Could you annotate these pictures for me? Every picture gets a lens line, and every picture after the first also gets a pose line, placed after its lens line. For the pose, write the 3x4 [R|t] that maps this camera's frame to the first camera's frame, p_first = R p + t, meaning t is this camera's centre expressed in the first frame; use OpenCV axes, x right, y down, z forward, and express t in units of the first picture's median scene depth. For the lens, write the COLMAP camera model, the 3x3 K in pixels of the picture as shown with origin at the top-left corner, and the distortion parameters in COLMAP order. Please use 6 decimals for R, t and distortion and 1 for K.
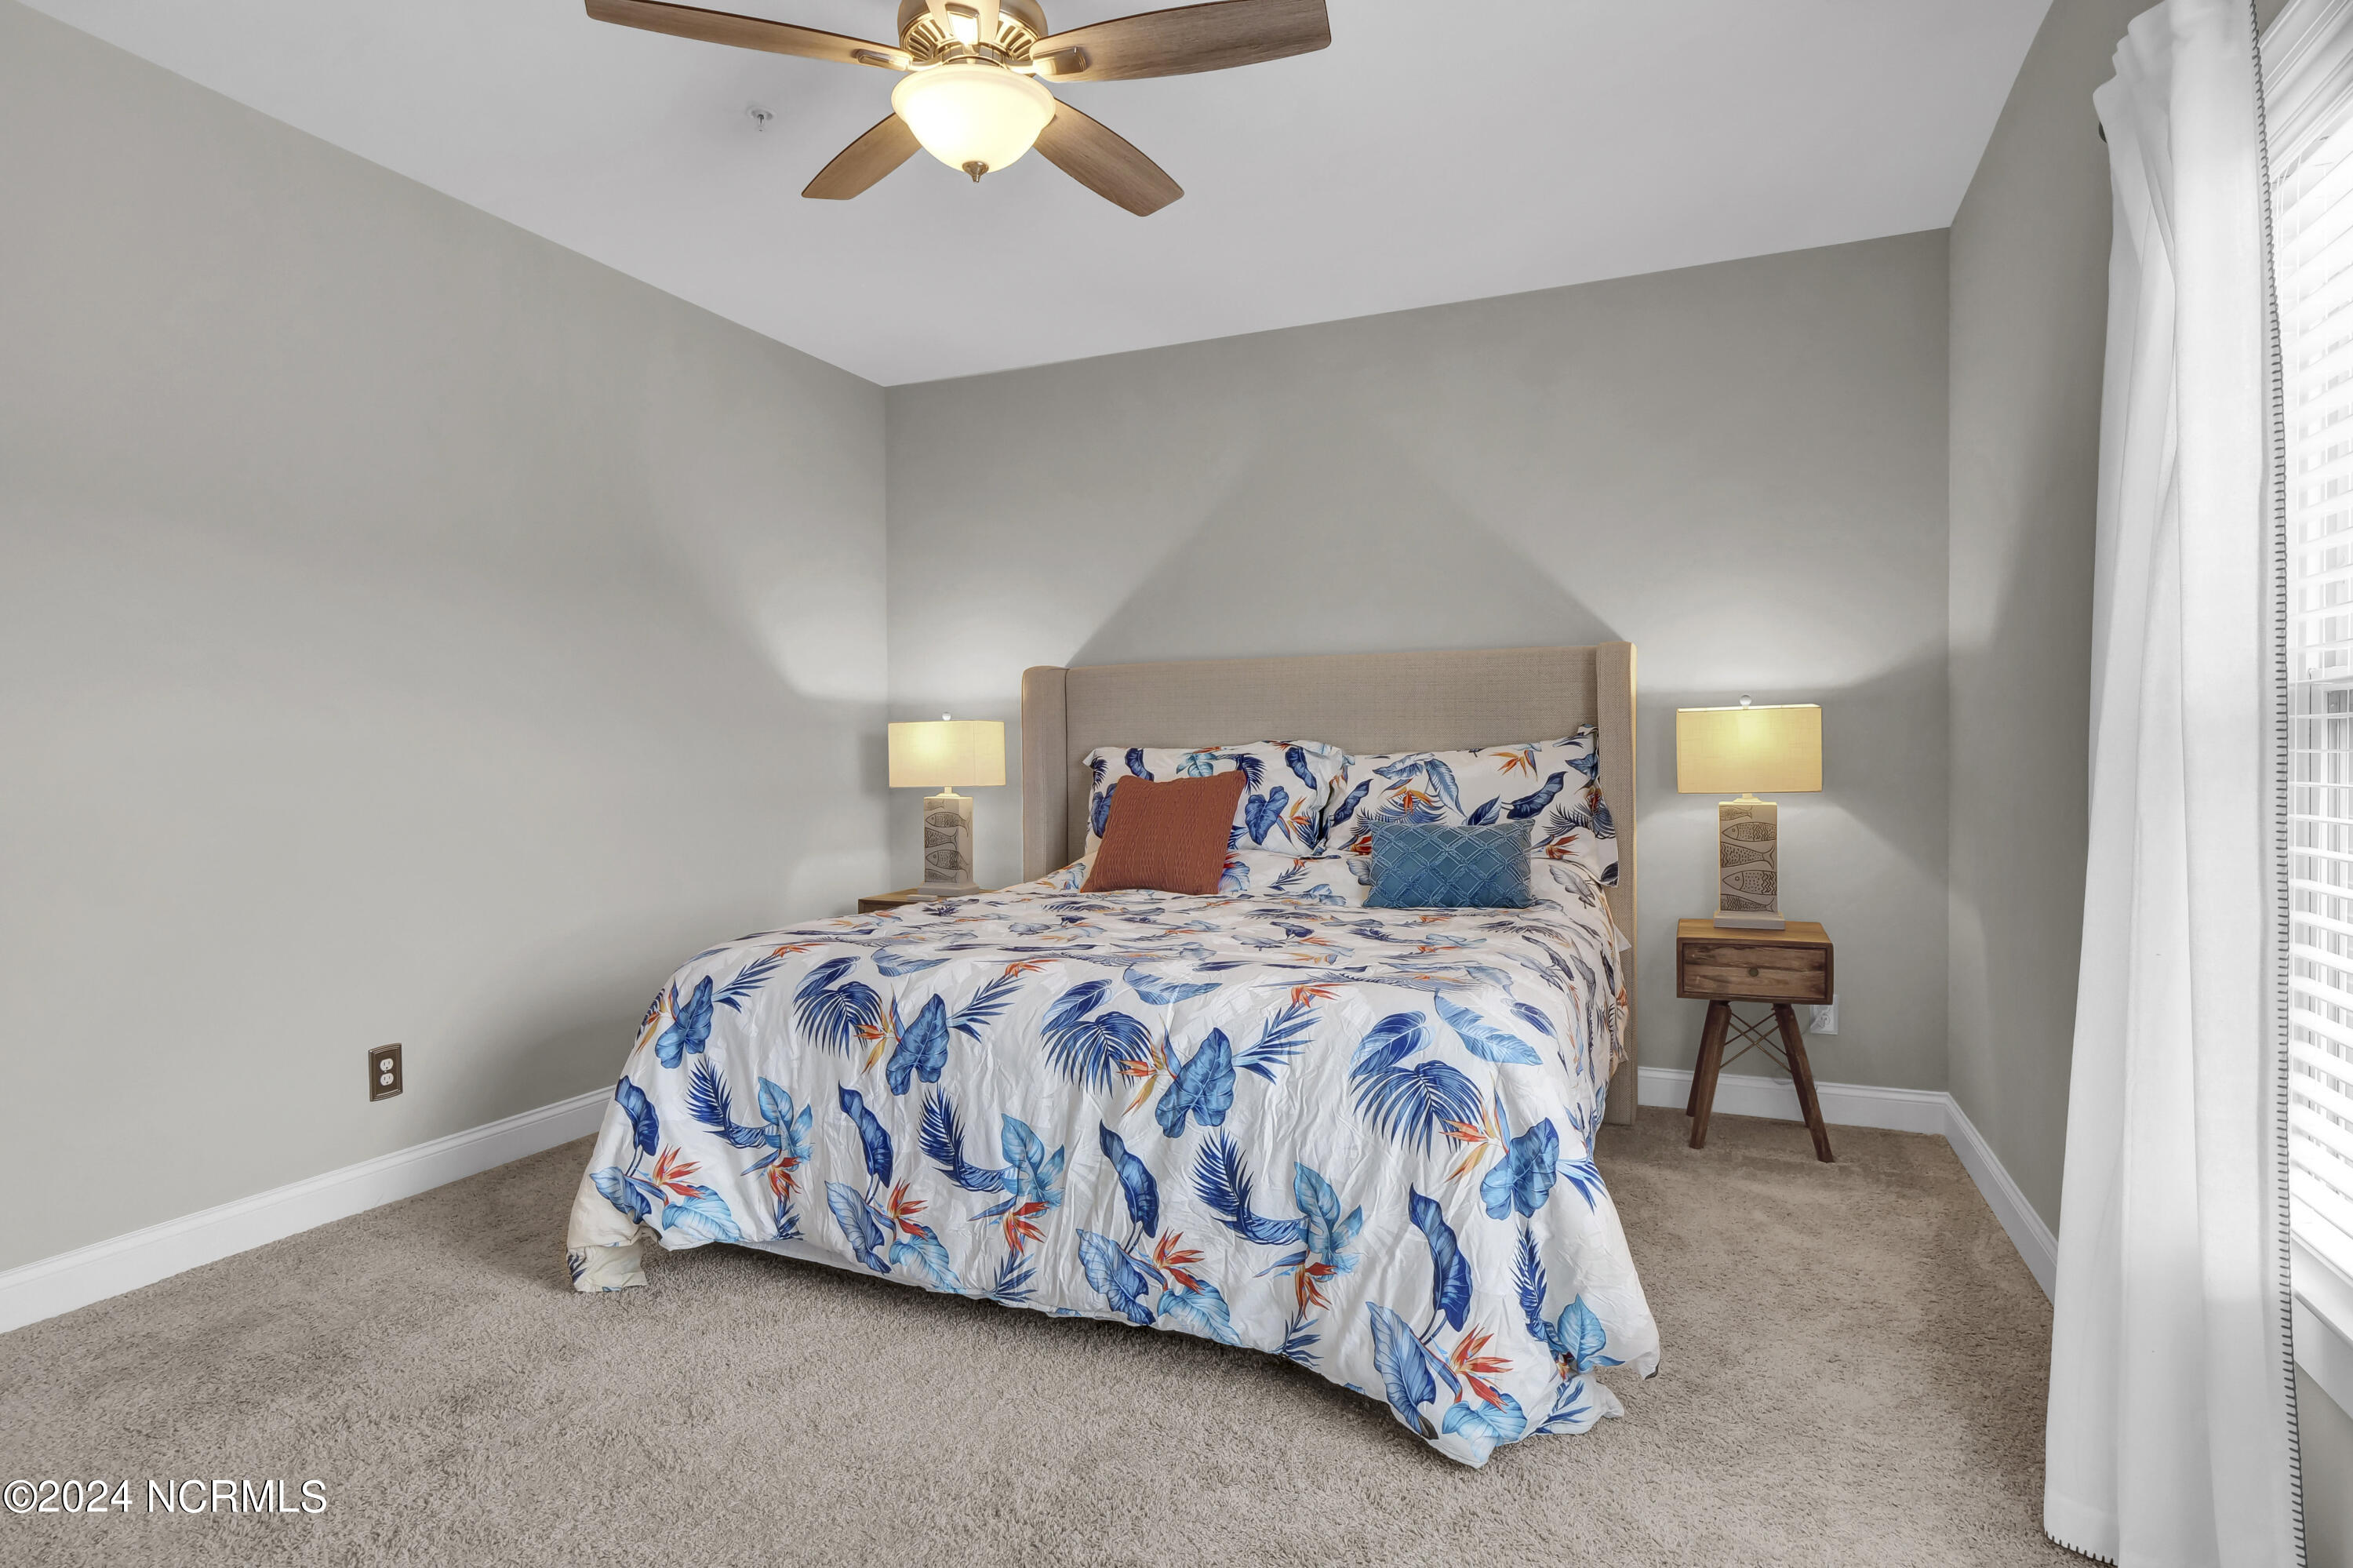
lens RADIAL K [[1220.0, 0, 1166.8], [0, 1220.0, 781.3], [0, 0, 1]] dist [-0.006766, 0.001659]
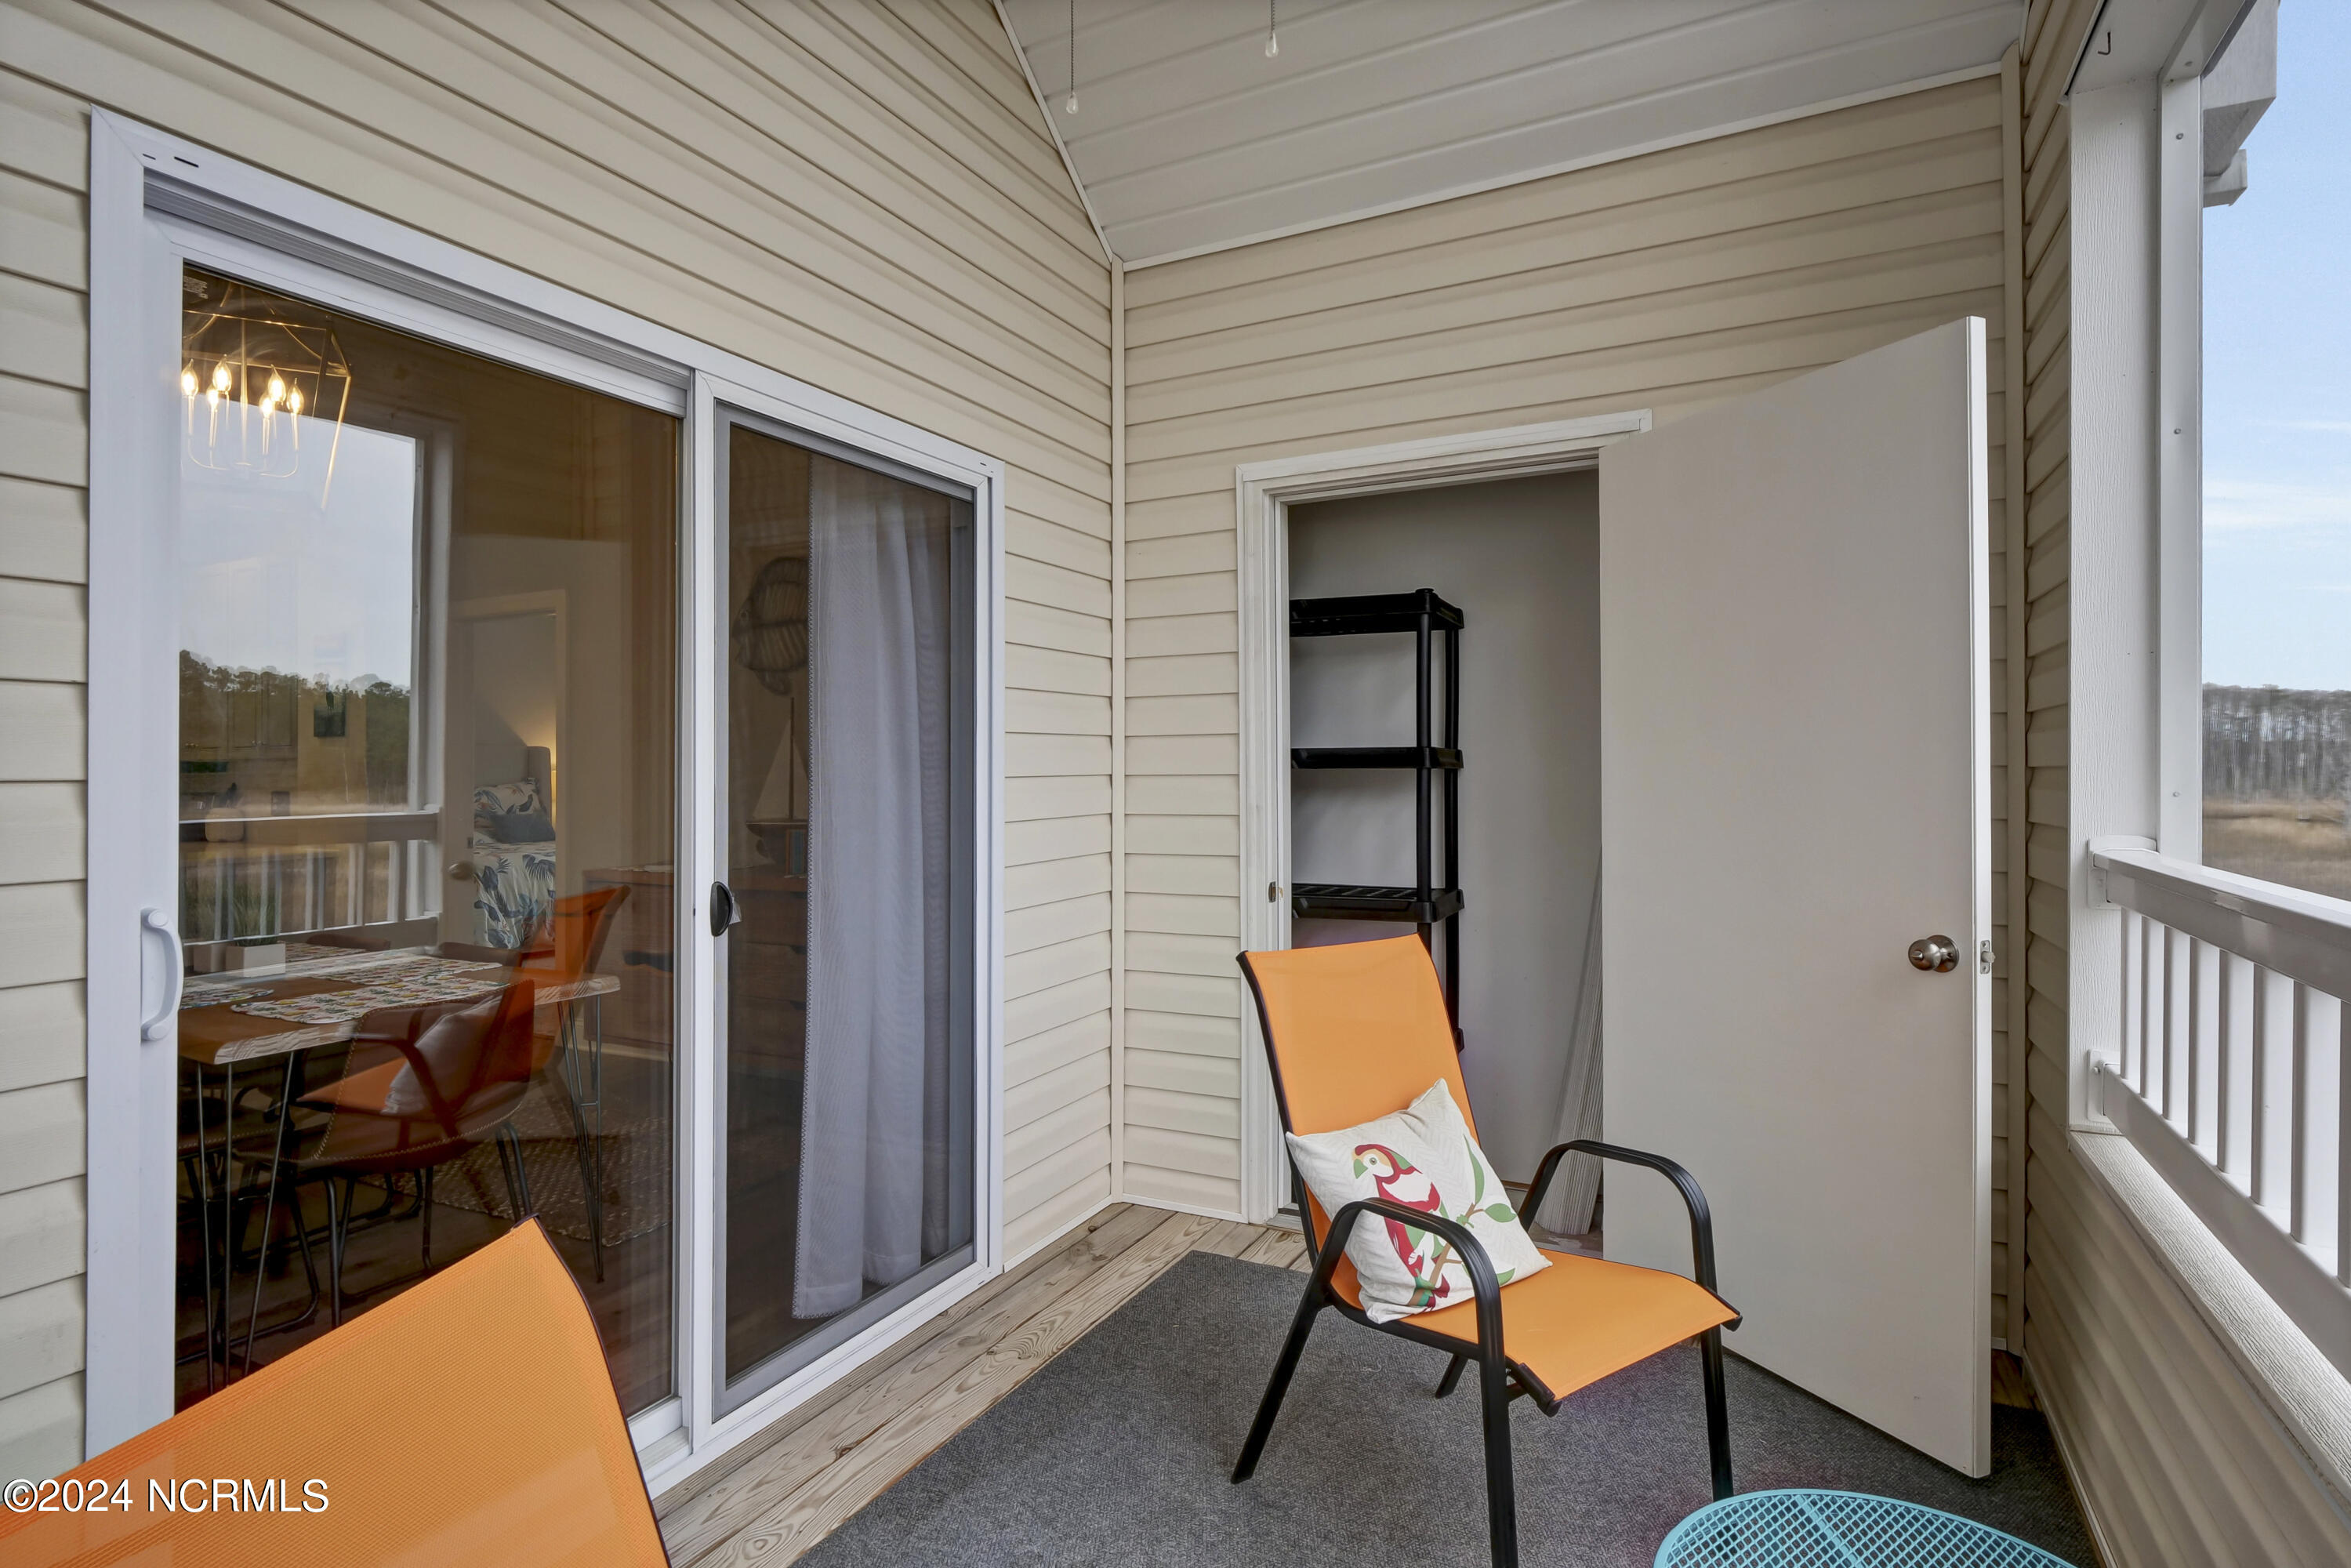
lens RADIAL K [[1218.9, 0, 1171.4], [0, 1218.9, 775.8], [0, 0, 1]] dist [-0.006766, 0.001659]
pose [[0.077227, 0.003870, 0.997006, -3.206757], [0.017290, 0.999837, -0.005220, -0.013846], [-0.996864, 0.017641, 0.077148, -0.889447]]
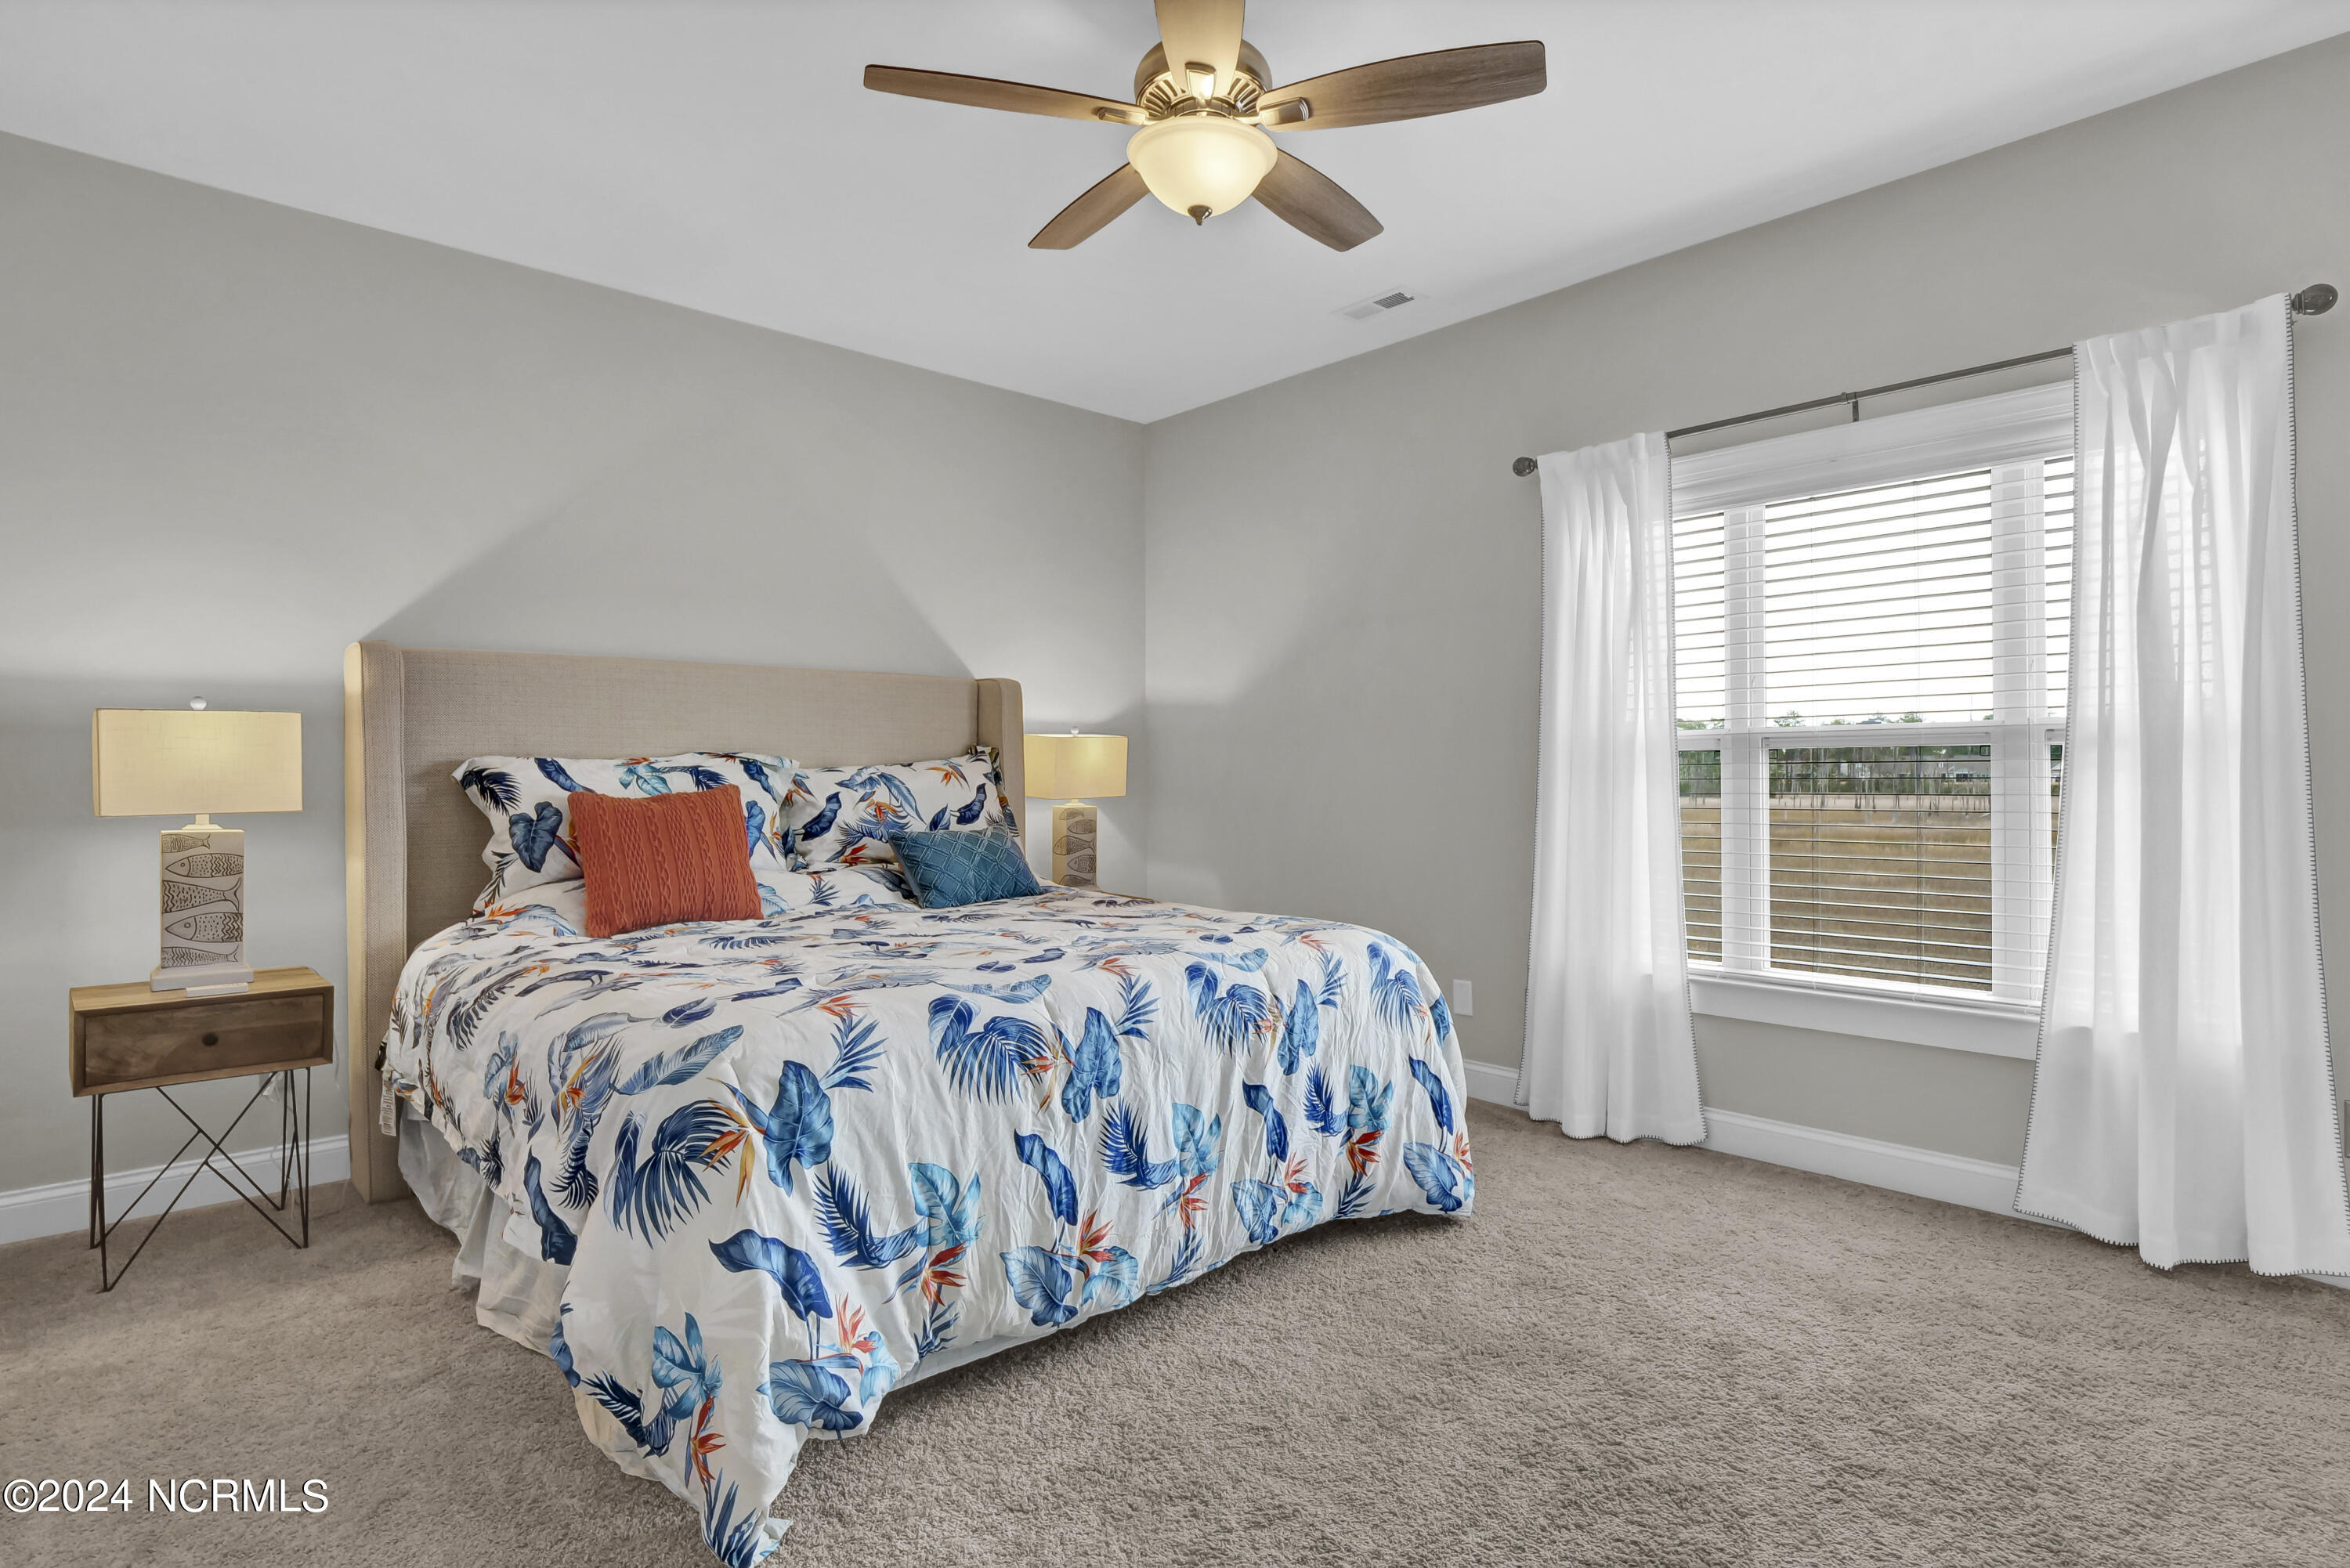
lens RADIAL K [[1176.2, 0, 1163.5], [0, 1176.2, 774.3], [0, 0, 1]] dist [-0.012460, -0.000189]
pose [[0.415158, 0.005607, 0.909732, -0.921925], [0.020046, 0.999682, -0.015309, 0.006166], [-0.909528, 0.024592, 0.414914, 0.511579]]
